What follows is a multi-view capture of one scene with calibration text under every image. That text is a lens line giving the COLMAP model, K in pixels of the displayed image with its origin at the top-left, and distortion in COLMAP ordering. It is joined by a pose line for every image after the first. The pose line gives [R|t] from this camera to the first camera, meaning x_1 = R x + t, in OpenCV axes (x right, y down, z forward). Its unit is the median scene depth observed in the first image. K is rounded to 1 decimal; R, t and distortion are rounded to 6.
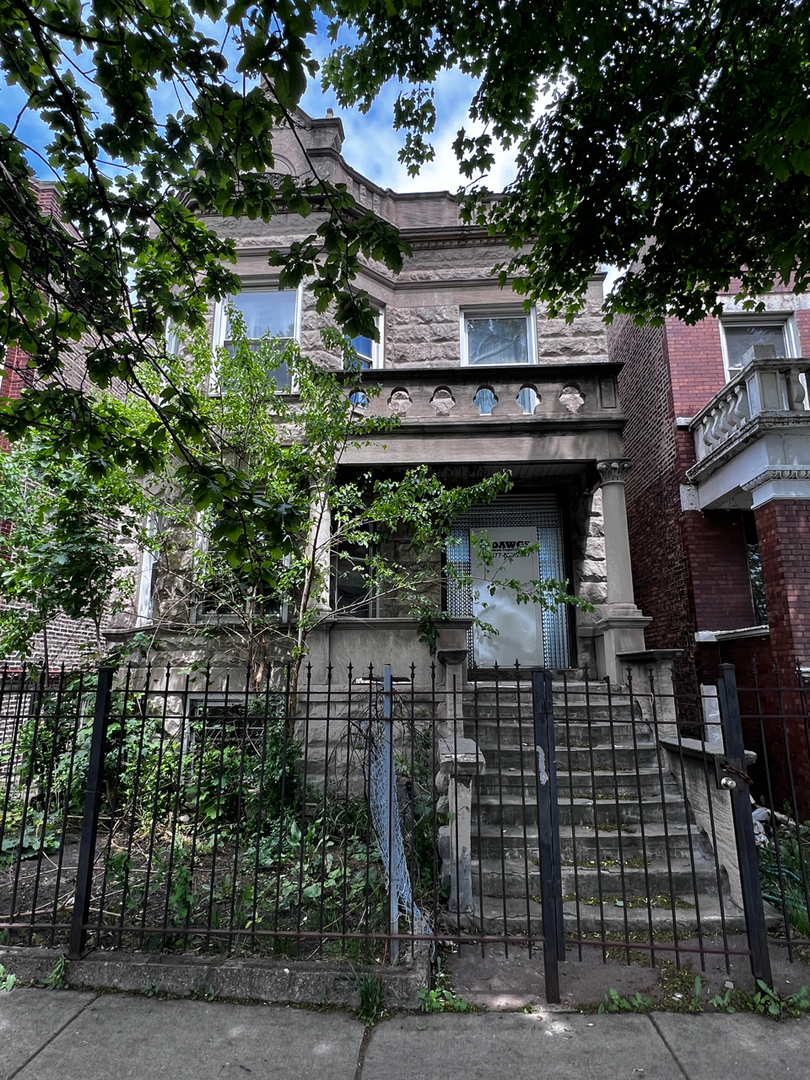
lens RADIAL K [[615.2, 0, 403.0], [0, 615.2, 540.0], [0, 0, 1]] dist [0.003499, 0.003902]
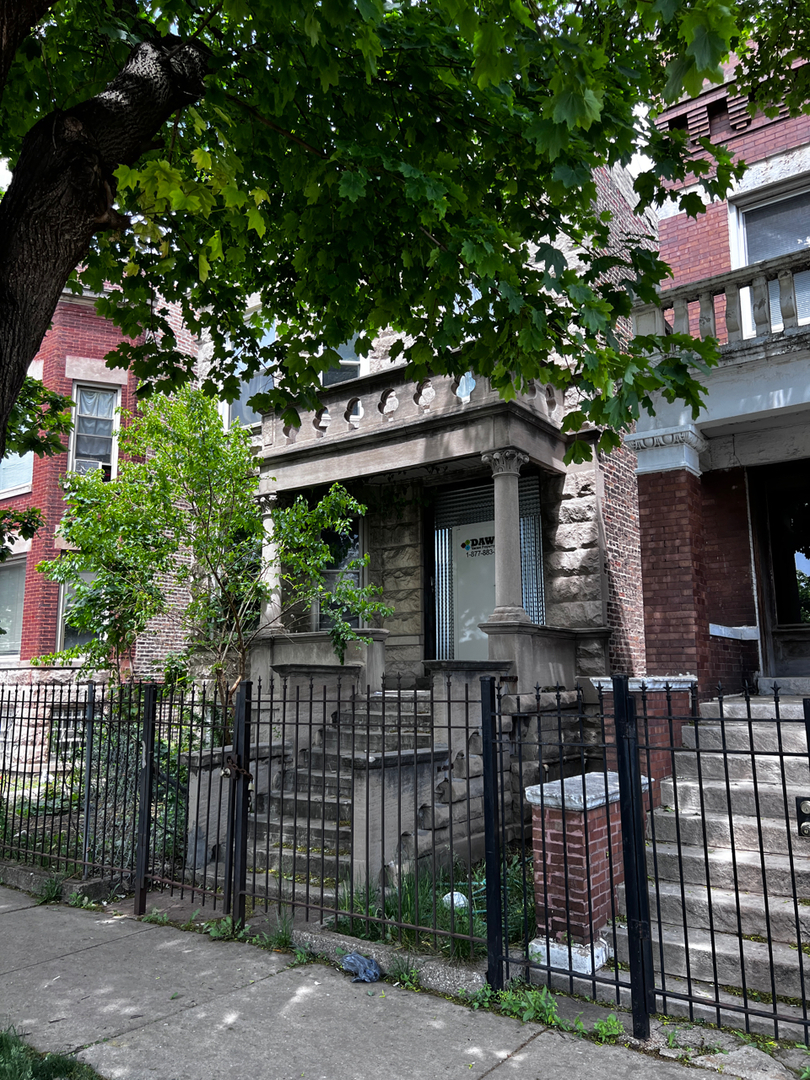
lens RADIAL K [[805.8, 0, 406.0], [0, 805.8, 537.9], [0, 0, 1]] dist [0.000341, -0.001751]
pose [[0.846394, -0.101548, -0.522786, 0.820939], [0.126340, 0.991916, 0.011872, -0.031064], [0.517355, -0.076097, 0.852381, -0.094155]]
